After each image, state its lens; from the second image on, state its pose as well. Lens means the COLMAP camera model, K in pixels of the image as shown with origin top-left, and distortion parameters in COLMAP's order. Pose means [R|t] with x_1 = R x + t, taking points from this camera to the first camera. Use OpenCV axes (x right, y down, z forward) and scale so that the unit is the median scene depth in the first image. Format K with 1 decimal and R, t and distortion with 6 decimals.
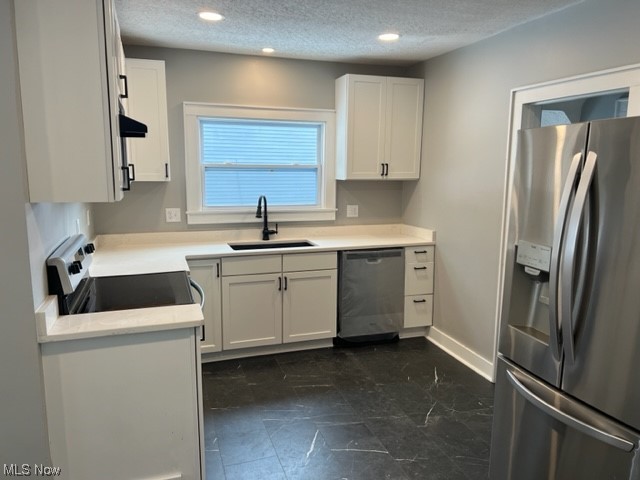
lens RADIAL K [[484.5, 0, 320.0], [0, 484.5, 240.0], [0, 0, 1]] dist [0.085742, -0.151736]
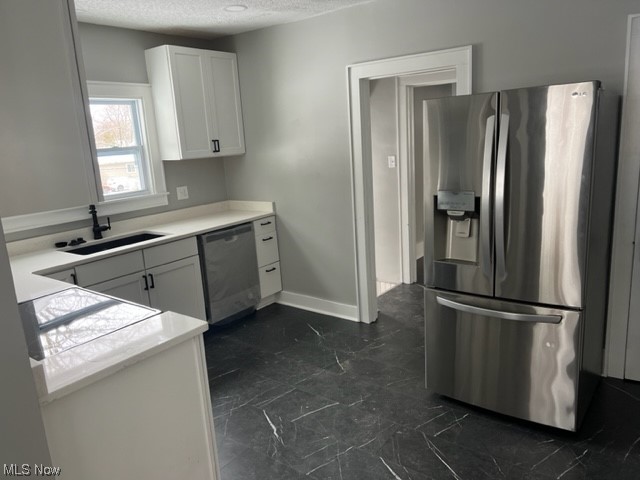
lens RADIAL K [[484.5, 0, 320.0], [0, 484.5, 240.0], [0, 0, 1]] dist [0.085742, -0.151736]
pose [[0.820365, -0.177627, 0.543554, -0.267324], [0.152094, 0.984072, 0.092032, -0.018226], [-0.551243, 0.007171, 0.834314, 0.072673]]
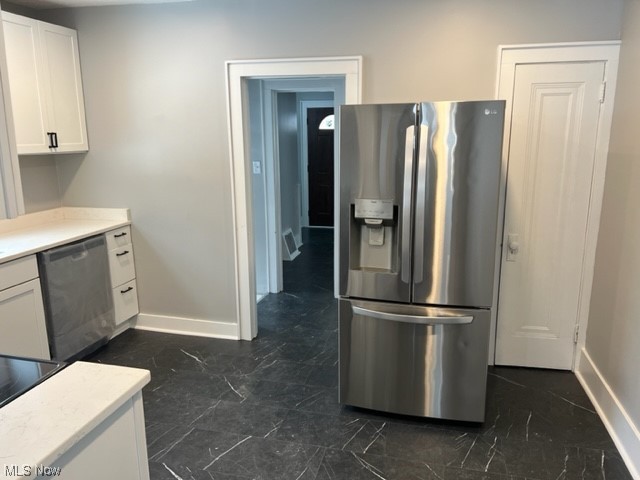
lens RADIAL K [[483.3, 0, 334.2], [0, 483.3, 233.5], [0, 0, 1]] dist [0.014072, -0.003652]
pose [[0.518535, -0.180853, 0.835712, -0.320132], [0.133693, 0.982503, 0.129667, -0.039346], [-0.844540, 0.044492, 0.533641, 0.211967]]
